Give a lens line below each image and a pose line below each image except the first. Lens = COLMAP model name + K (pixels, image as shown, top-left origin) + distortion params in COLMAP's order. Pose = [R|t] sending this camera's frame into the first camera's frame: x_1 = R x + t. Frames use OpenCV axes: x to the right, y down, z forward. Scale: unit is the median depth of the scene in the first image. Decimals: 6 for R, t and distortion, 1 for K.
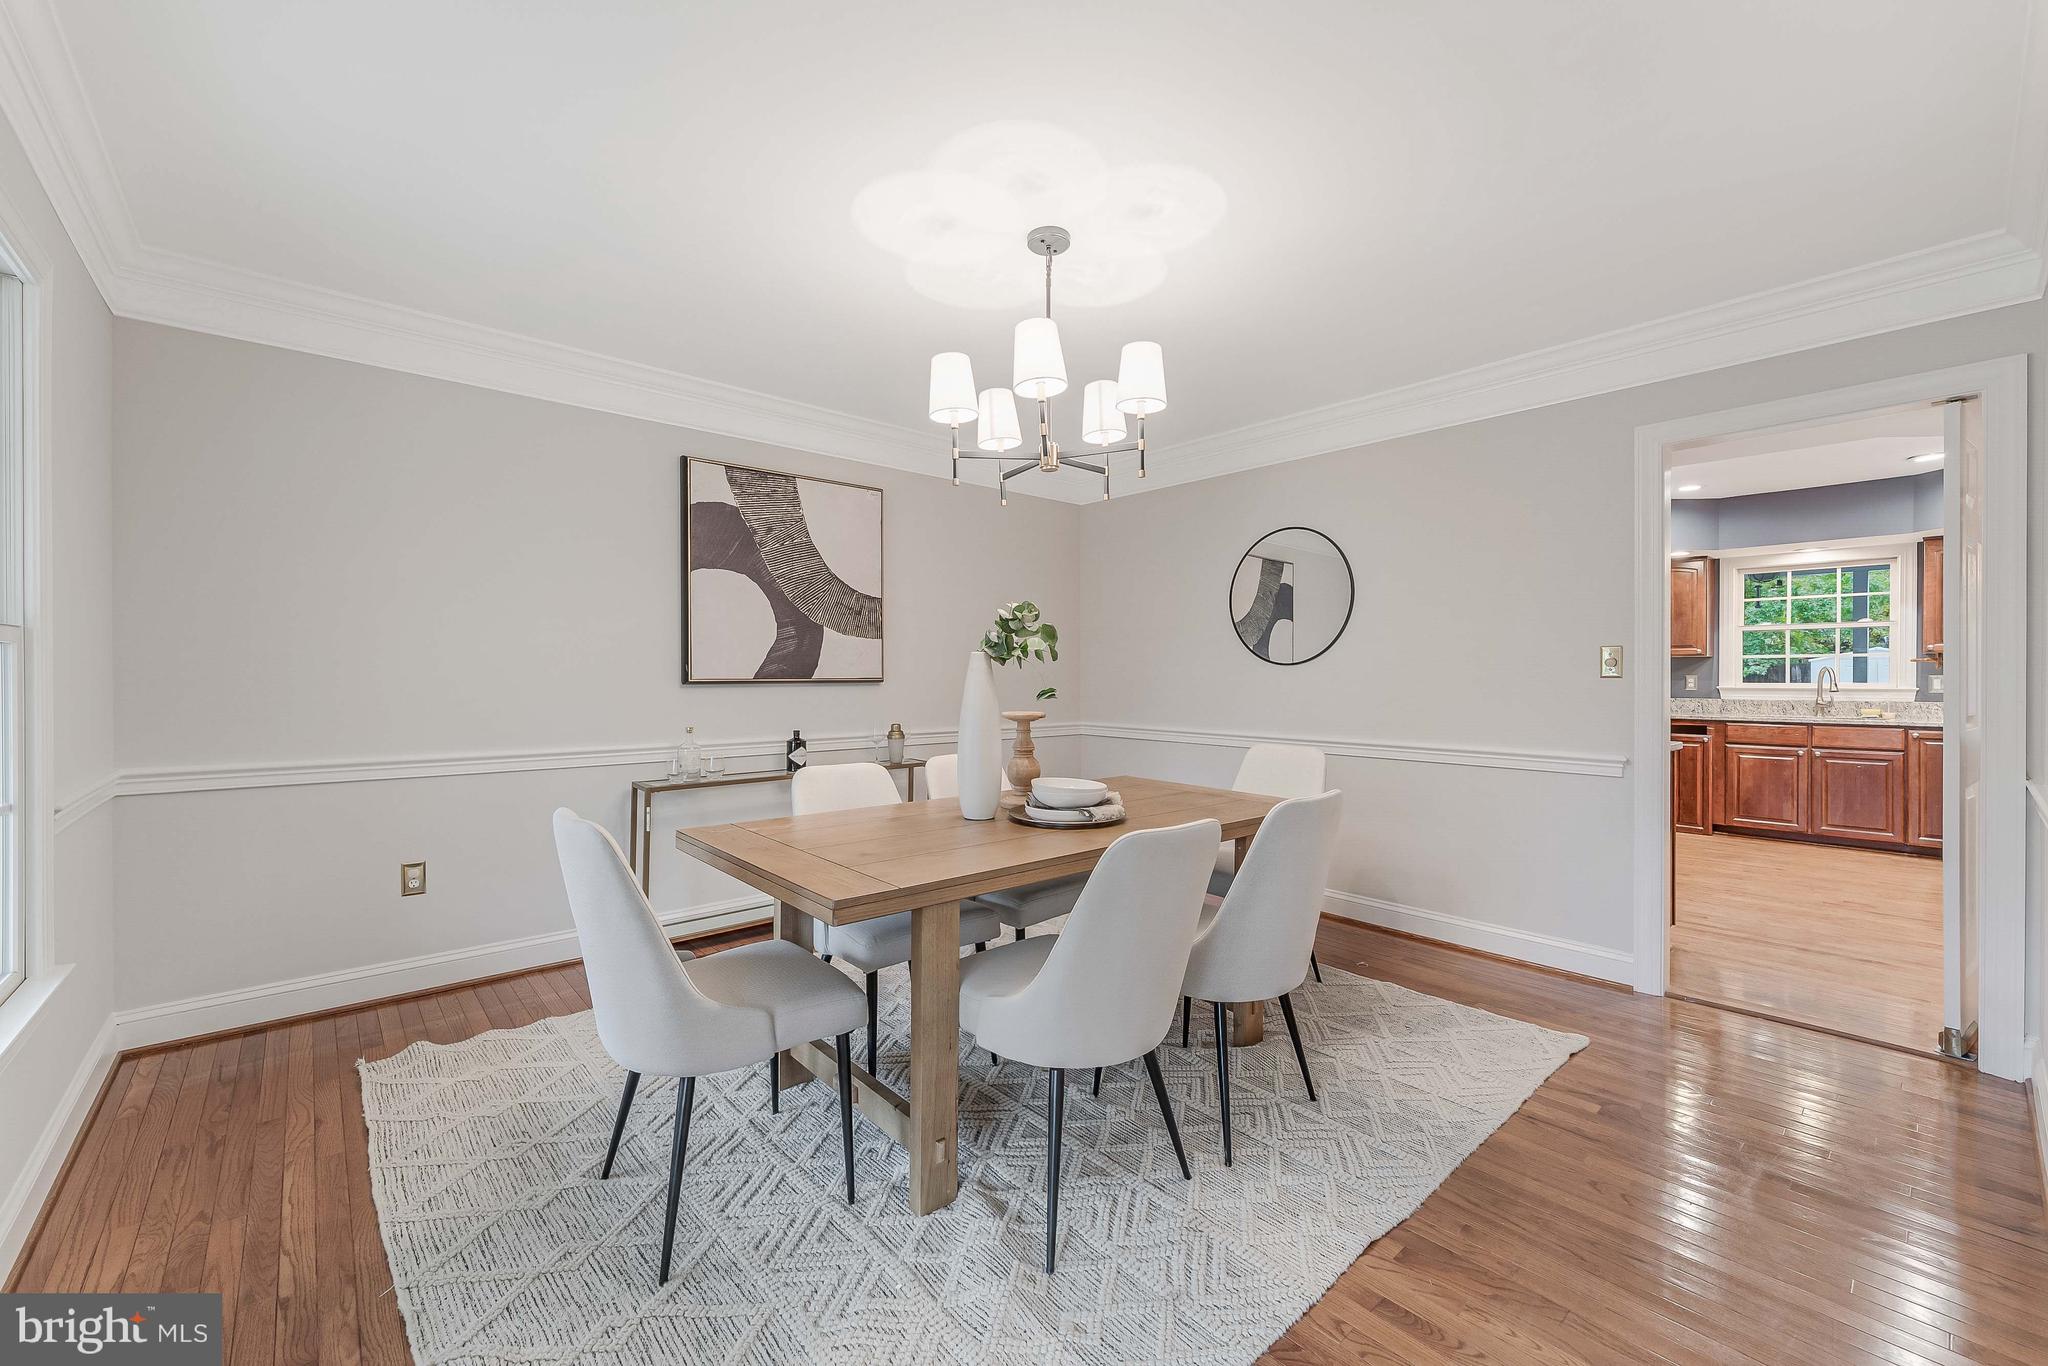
lens RADIAL K [[830.3, 0, 1009.4], [0, 830.3, 675.3], [0, 0, 1]] dist [-0.002105, -0.000637]
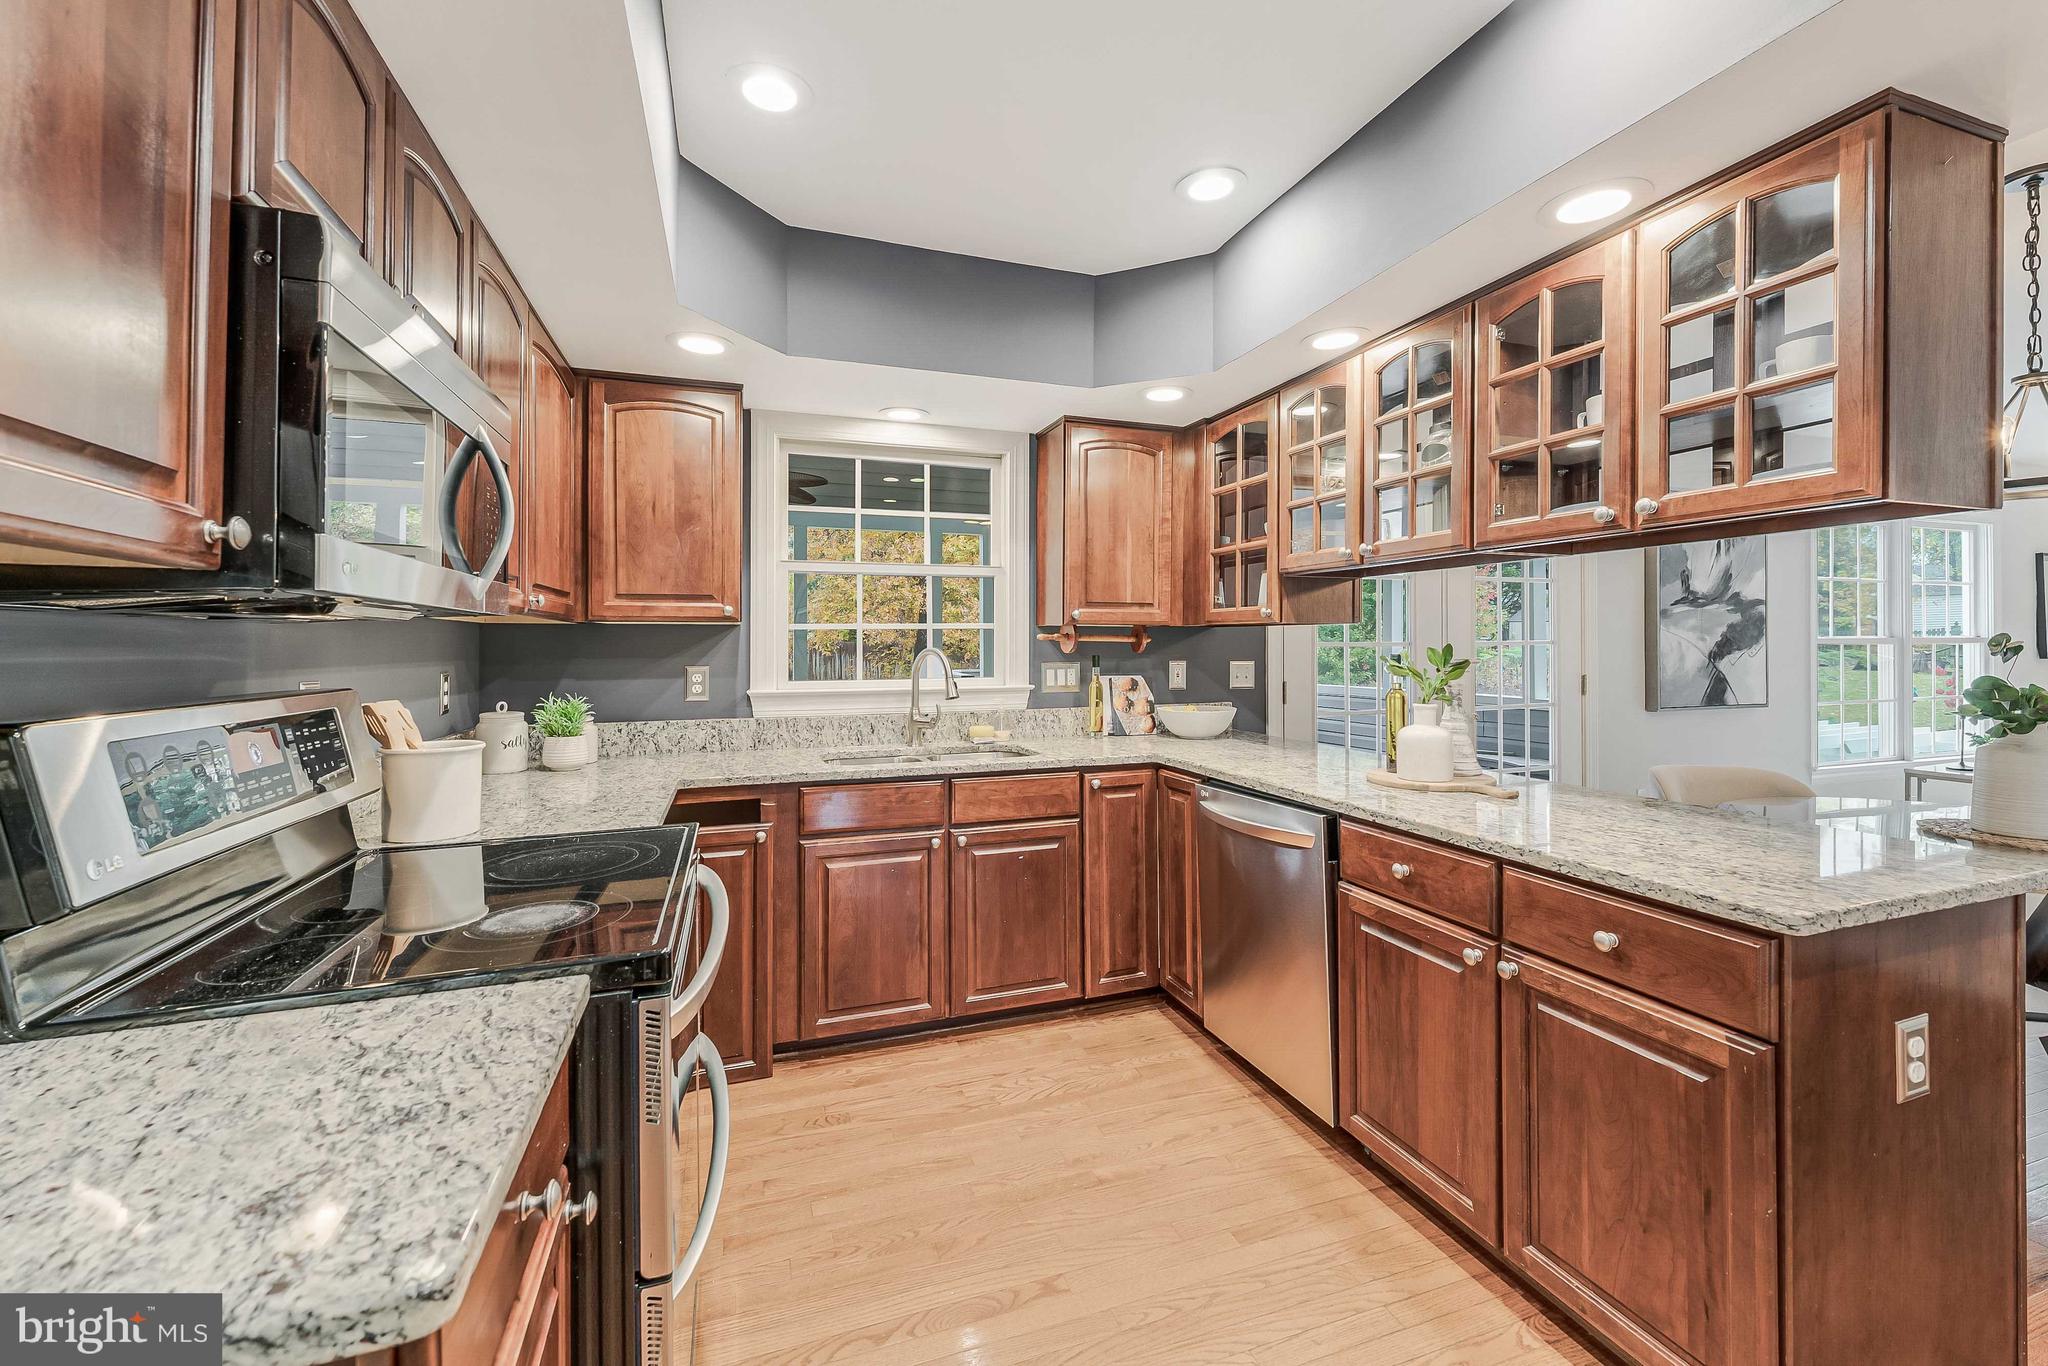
lens RADIAL K [[830.3, 0, 1026.7], [0, 830.3, 648.8], [0, 0, 1]] dist [-0.002105, -0.000637]
pose [[0.374609, -0.005006, 0.927169, 0.870331], [0.005479, 0.999980, 0.003186, -0.017748], [-0.927167, 0.003886, 0.374629, 1.220191]]
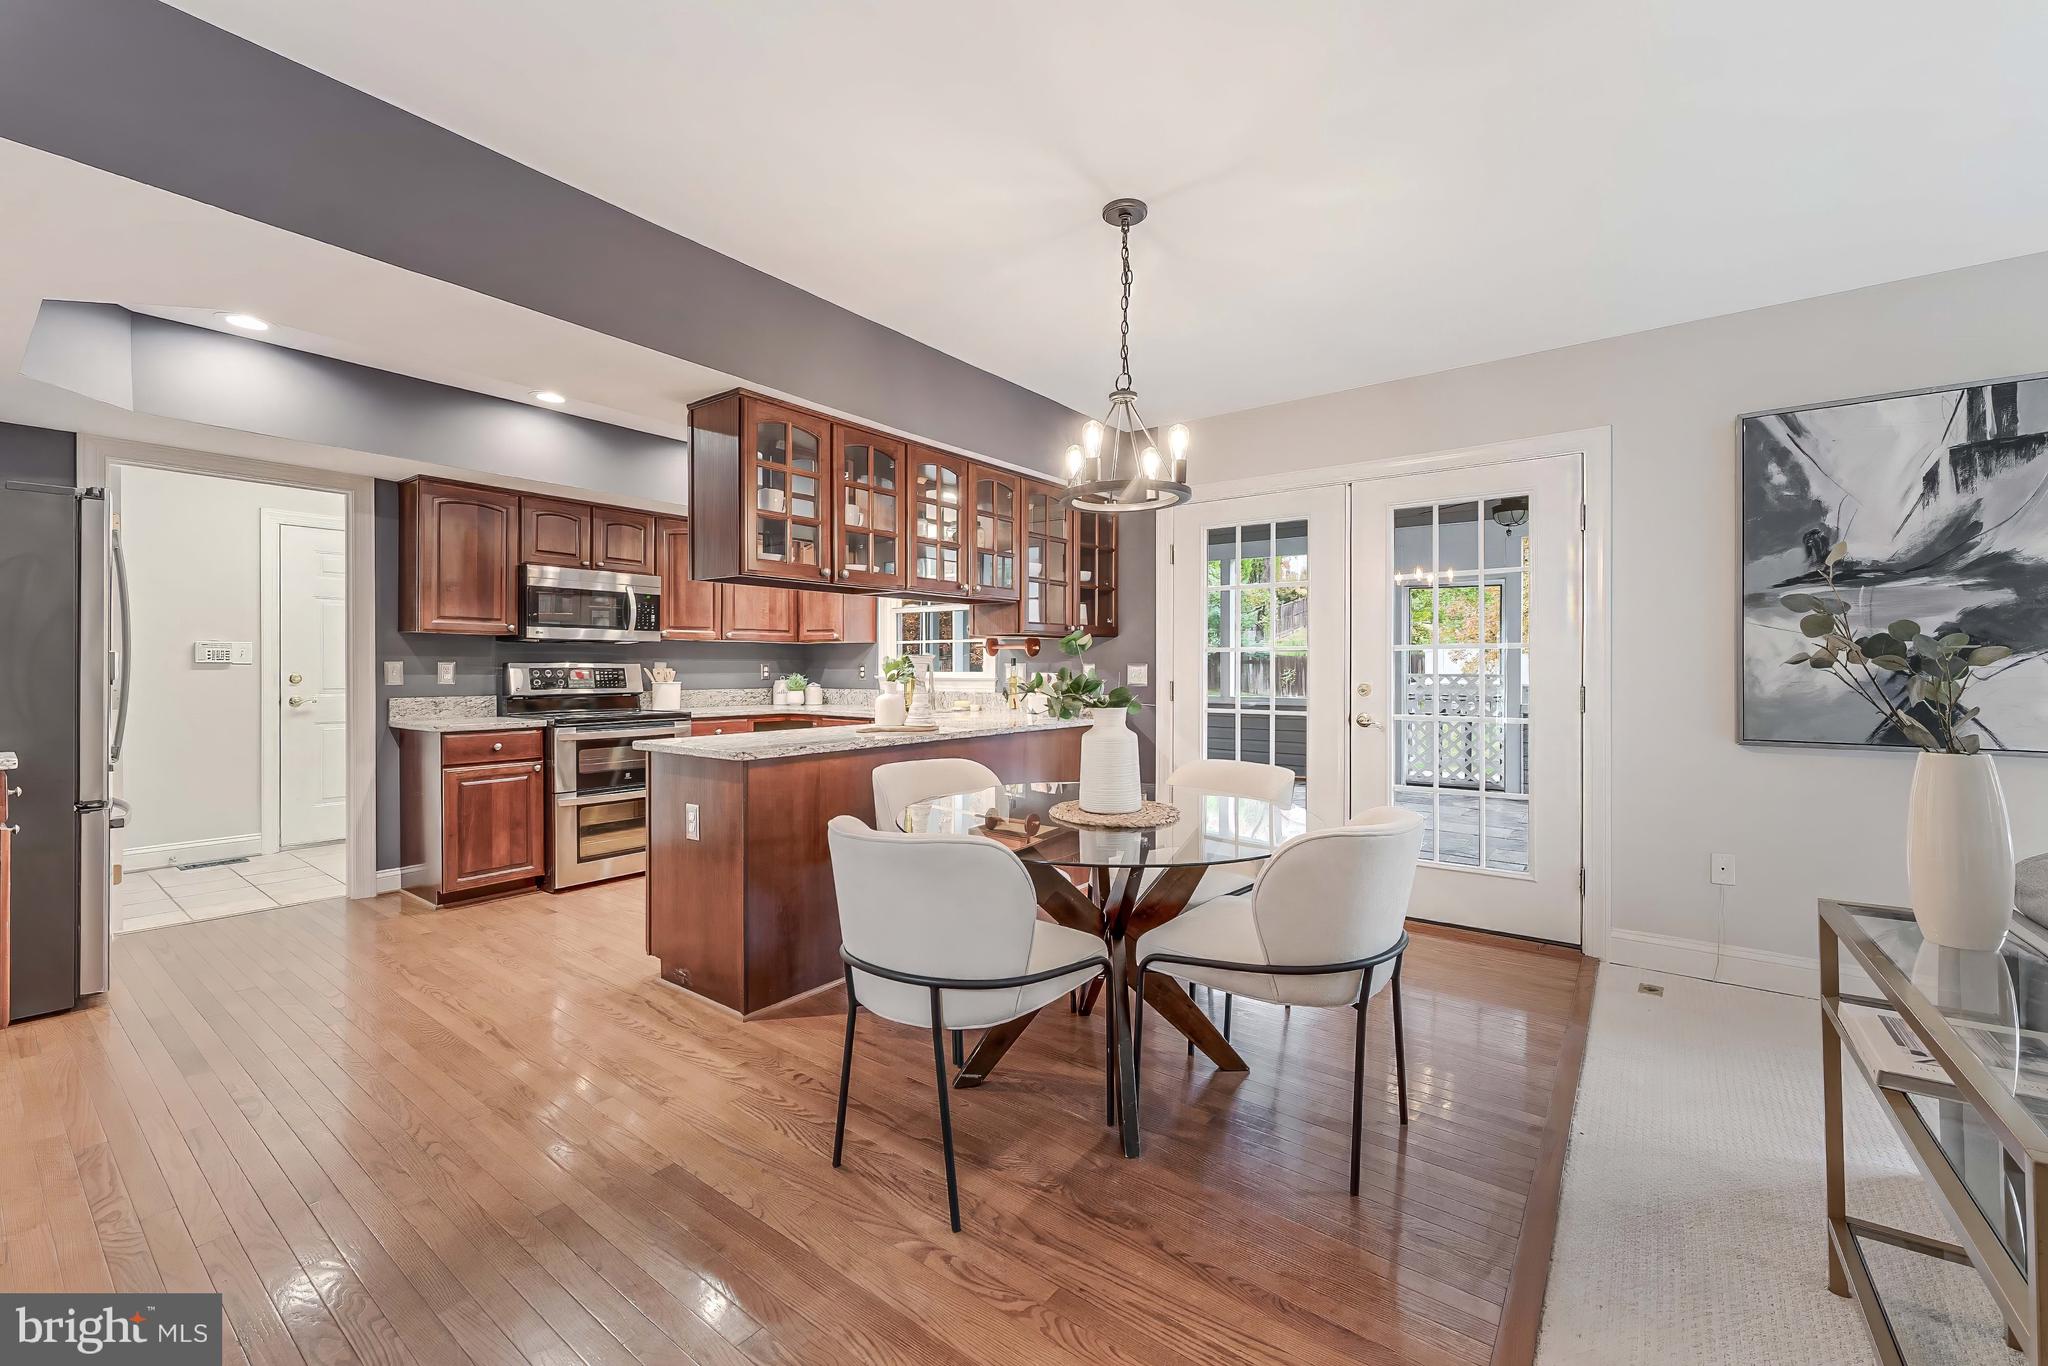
lens RADIAL K [[830.3, 0, 1023.0], [0, 830.3, 667.2], [0, 0, 1]] dist [-0.002105, -0.000637]
pose [[0.979367, -0.001694, 0.202082, 1.464166], [0.000885, 0.999991, 0.004097, 0.001544], [-0.202087, -0.003834, 0.979360, 0.175511]]
